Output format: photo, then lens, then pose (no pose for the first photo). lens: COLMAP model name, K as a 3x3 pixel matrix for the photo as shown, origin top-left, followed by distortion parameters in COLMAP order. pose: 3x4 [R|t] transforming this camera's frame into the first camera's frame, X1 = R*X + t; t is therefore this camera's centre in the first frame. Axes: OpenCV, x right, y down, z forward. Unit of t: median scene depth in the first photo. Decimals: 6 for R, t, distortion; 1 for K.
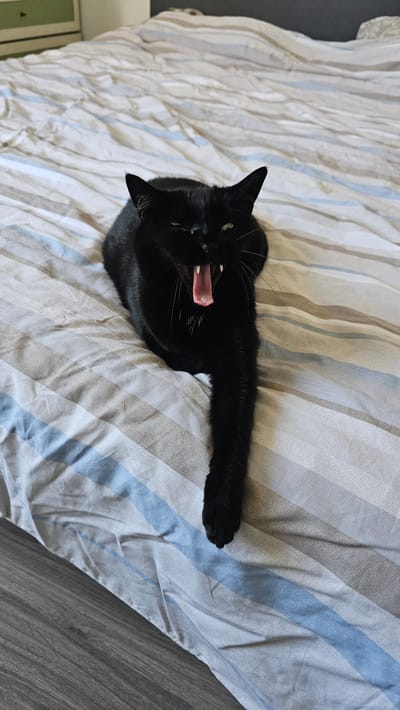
lens RADIAL K [[496.9, 0, 200.0], [0, 496.9, 355.0], [0, 0, 1]] dist [0.004597, -0.028474]
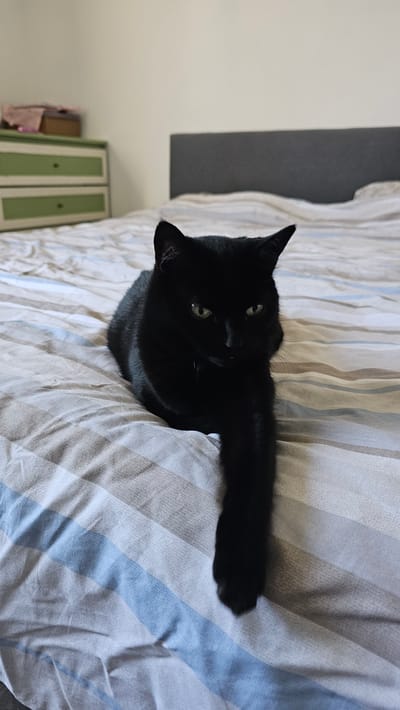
lens RADIAL K [[496.9, 0, 200.0], [0, 496.9, 355.0], [0, 0, 1]] dist [0.004597, -0.028474]
pose [[0.997686, -0.048093, -0.048053, 0.032233], [0.028452, 0.937299, -0.347364, 0.209051], [0.061745, 0.345193, 0.936499, 0.178249]]
